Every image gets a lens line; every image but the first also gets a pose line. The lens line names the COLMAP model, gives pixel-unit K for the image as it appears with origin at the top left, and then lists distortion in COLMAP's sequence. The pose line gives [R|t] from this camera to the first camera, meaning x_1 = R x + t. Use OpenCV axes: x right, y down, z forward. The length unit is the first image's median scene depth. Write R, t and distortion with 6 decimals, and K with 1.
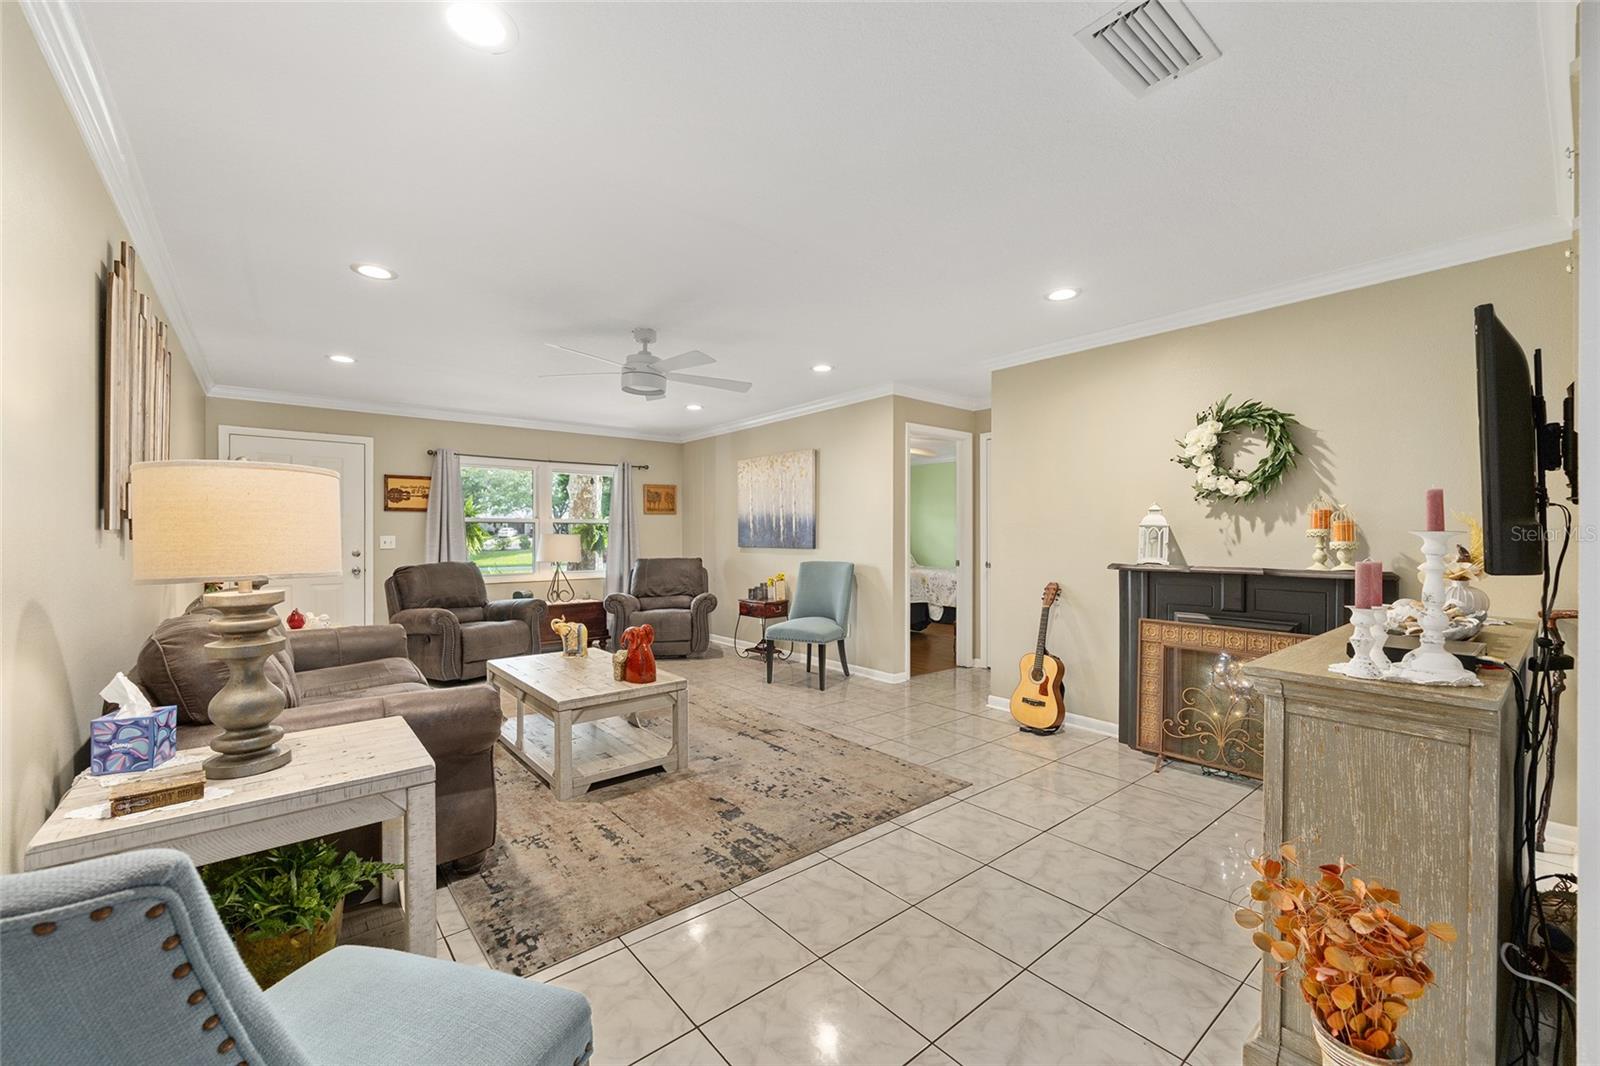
lens RADIAL K [[644.7, 0, 801.7], [0, 644.7, 535.2], [0, 0, 1]] dist [-0.001198, 0.000389]
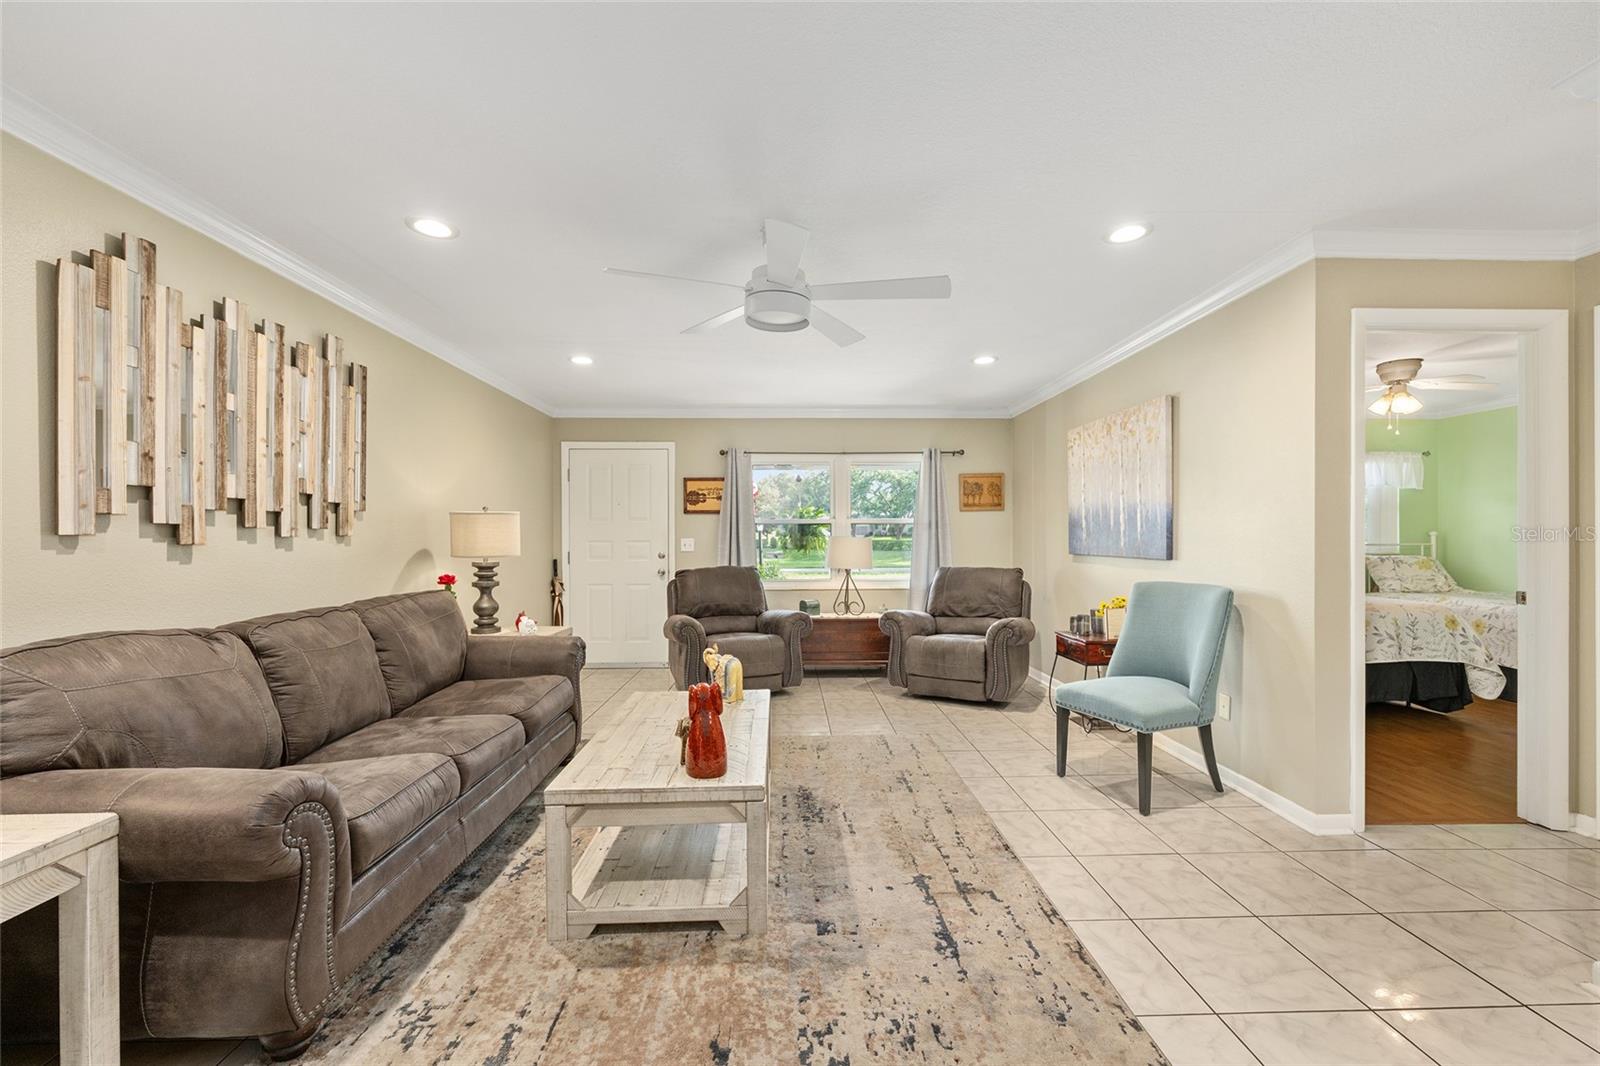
lens RADIAL K [[644.7, 0, 801.7], [0, 644.7, 535.2], [0, 0, 1]] dist [-0.001198, 0.000389]
pose [[0.789352, -0.002529, -0.613936, 0.119709], [0.001063, 0.999996, -0.002753, -0.001066], [0.613940, 0.001521, 0.789351, 0.317354]]
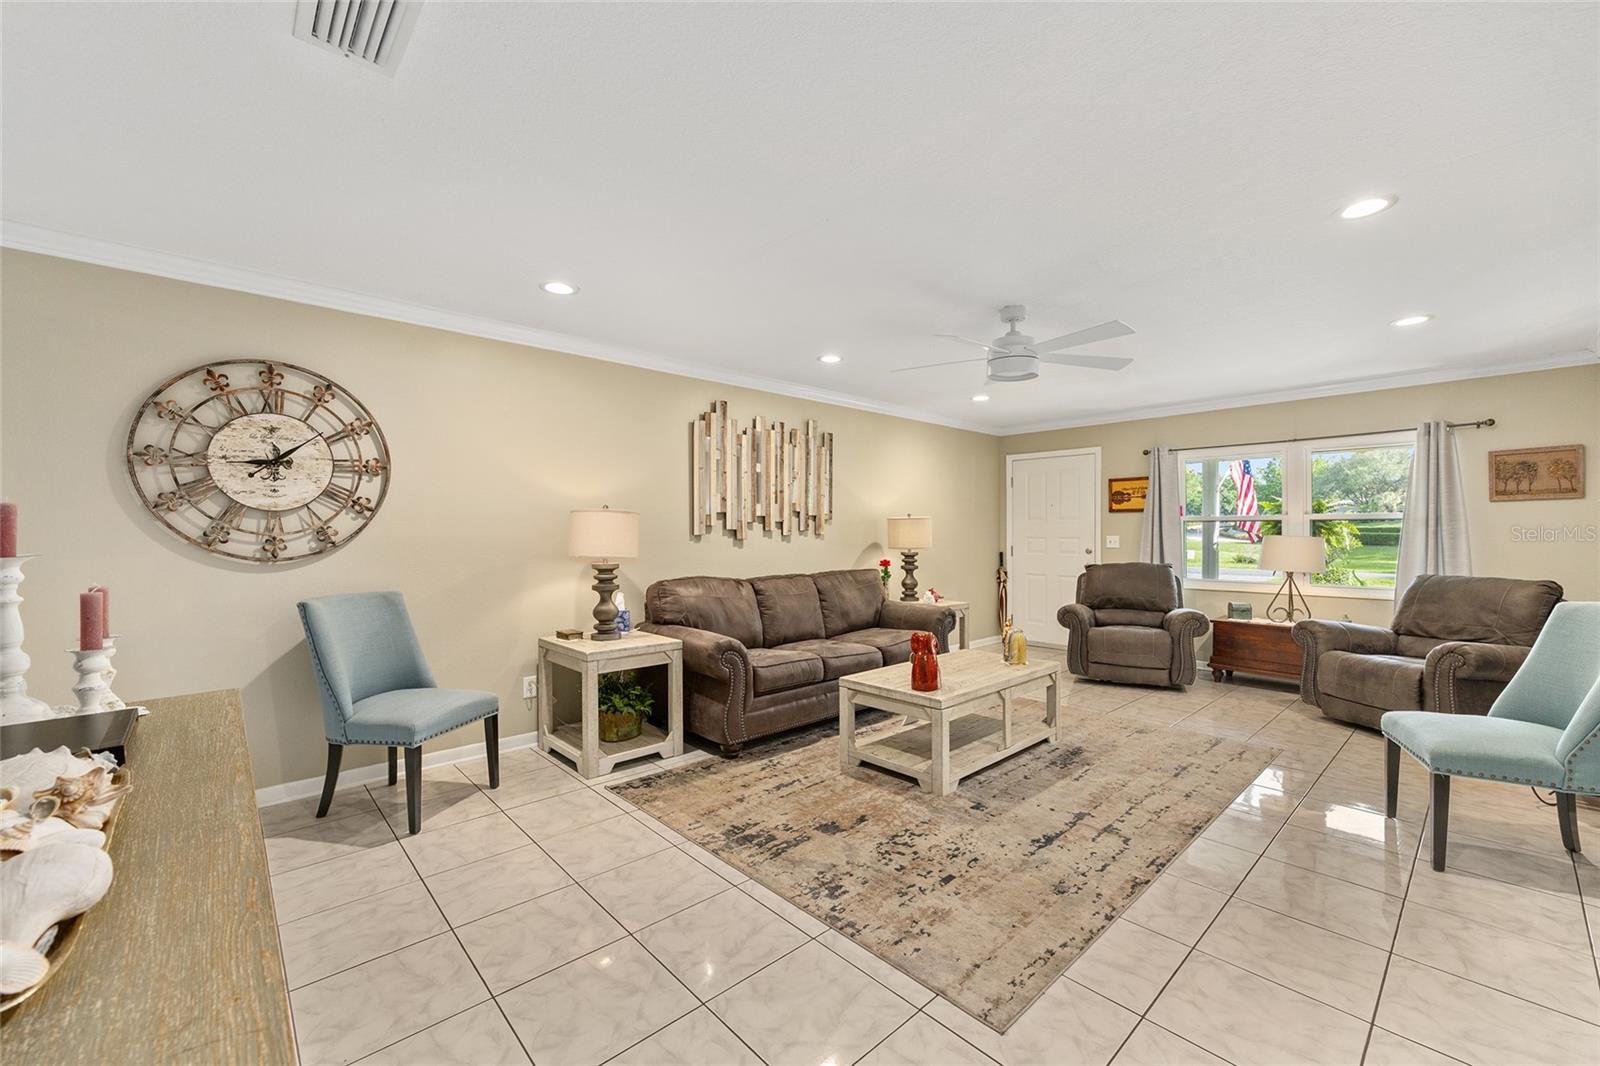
lens RADIAL K [[644.7, 0, 801.7], [0, 644.7, 535.2], [0, 0, 1]] dist [-0.001198, 0.000389]
pose [[0.052921, 0.007946, -0.998567, 0.407416], [0.000374, 0.999968, 0.007977, -0.008513], [0.998599, -0.000796, 0.052917, 0.431075]]
